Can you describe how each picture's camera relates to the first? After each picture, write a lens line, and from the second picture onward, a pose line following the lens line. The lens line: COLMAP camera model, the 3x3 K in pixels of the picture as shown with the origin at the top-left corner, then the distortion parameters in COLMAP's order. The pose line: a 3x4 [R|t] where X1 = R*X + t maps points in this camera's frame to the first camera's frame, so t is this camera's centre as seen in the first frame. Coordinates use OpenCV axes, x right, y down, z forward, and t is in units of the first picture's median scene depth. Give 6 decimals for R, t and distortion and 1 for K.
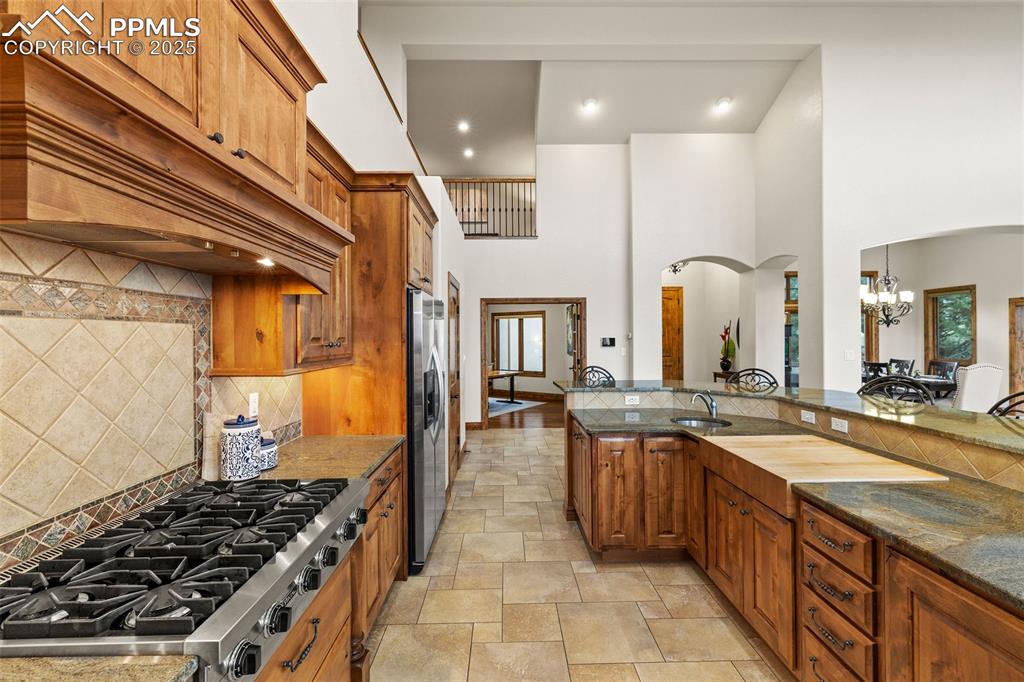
lens RADIAL K [[432.5, 0, 508.2], [0, 432.5, 338.7], [0, 0, 1]] dist [0.002843, 0.000427]
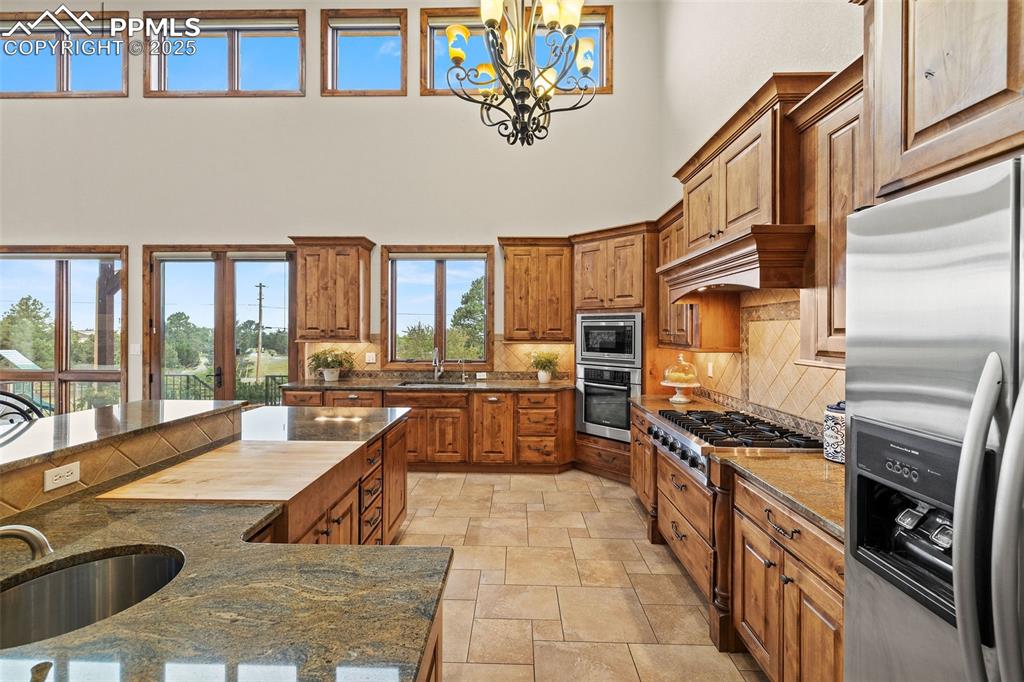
lens RADIAL K [[432.5, 0, 508.8], [0, 432.5, 330.7], [0, 0, 1]] dist [0.002843, 0.000427]
pose [[-0.999485, 0.001897, 0.032027, 0.181644], [0.001951, 0.999997, 0.001647, -0.000934], [-0.032024, 0.001708, -0.999486, 2.261898]]
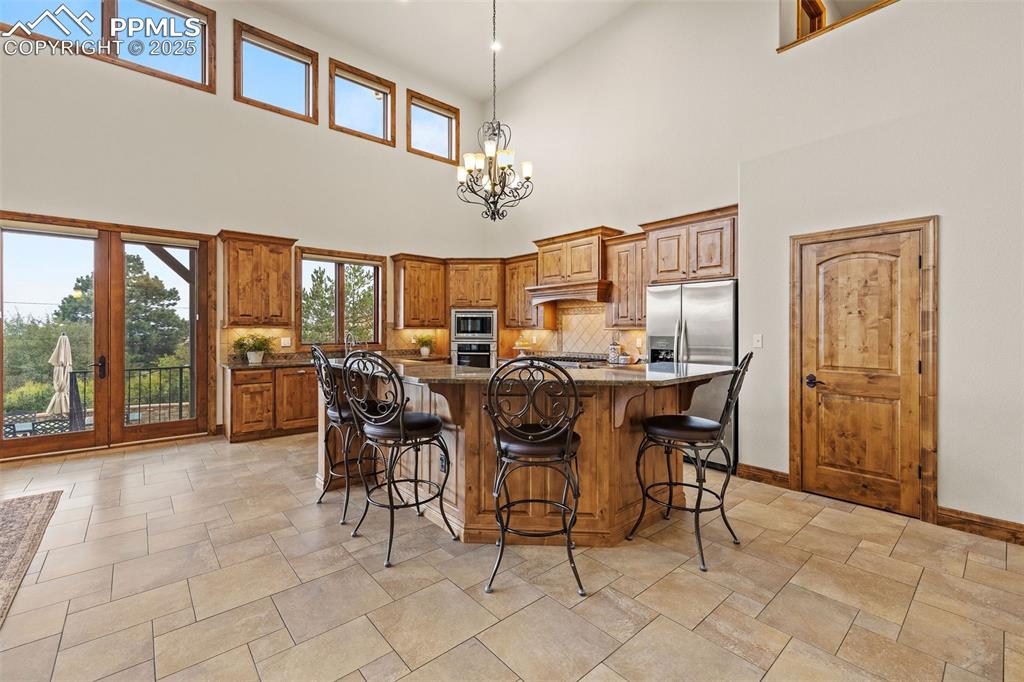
lens RADIAL K [[432.5, 0, 506.3], [0, 432.5, 333.4], [0, 0, 1]] dist [0.002843, 0.000427]
pose [[-0.769051, 0.009915, -0.639110, 2.078688], [0.001113, 0.999899, 0.014172, 0.072995], [0.639186, 0.010188, -0.768985, 3.091183]]
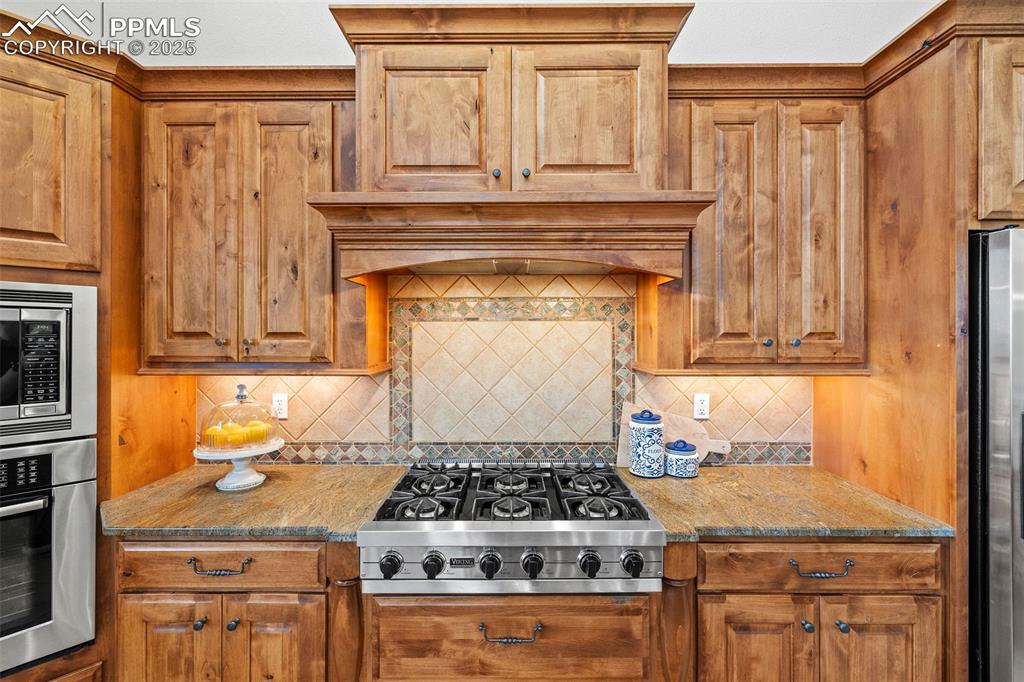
lens RADIAL K [[432.5, 0, 508.9], [0, 432.5, 335.2], [0, 0, 1]] dist [0.002843, 0.000427]
pose [[-0.016245, 0.005366, -0.999854, 0.414541], [-0.001188, 0.999985, 0.005386, -0.002332], [0.999867, 0.001276, -0.016238, 0.755881]]
